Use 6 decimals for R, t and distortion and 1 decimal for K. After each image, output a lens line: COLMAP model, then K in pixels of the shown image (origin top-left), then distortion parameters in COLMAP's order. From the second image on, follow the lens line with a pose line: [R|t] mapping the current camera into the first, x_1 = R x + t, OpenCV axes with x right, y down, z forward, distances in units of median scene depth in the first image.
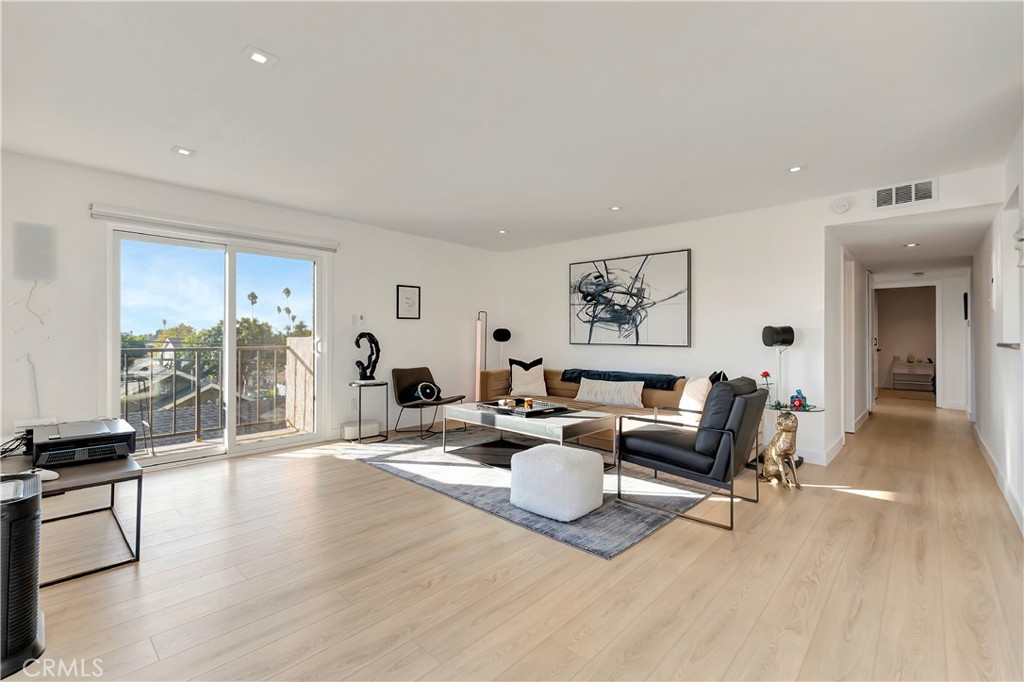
lens RADIAL K [[444.6, 0, 512.0], [0, 444.6, 341.0], [0, 0, 1]] dist [0.000986, 0.000144]
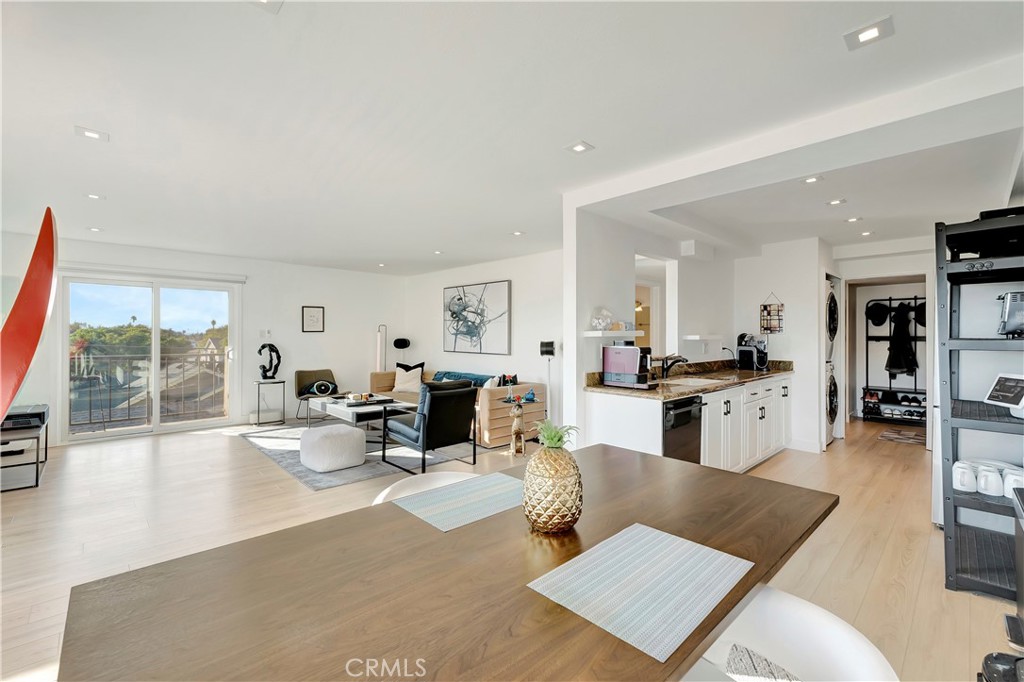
lens RADIAL K [[428.1, 0, 520.5], [0, 428.1, 338.3], [0, 0, 1]] dist [0.001461, -0.000022]
pose [[0.999325, 0.000605, -0.036730, 0.435113], [-0.000774, 0.999989, -0.004576, -0.027341], [0.036727, 0.004602, 0.999315, -0.233780]]
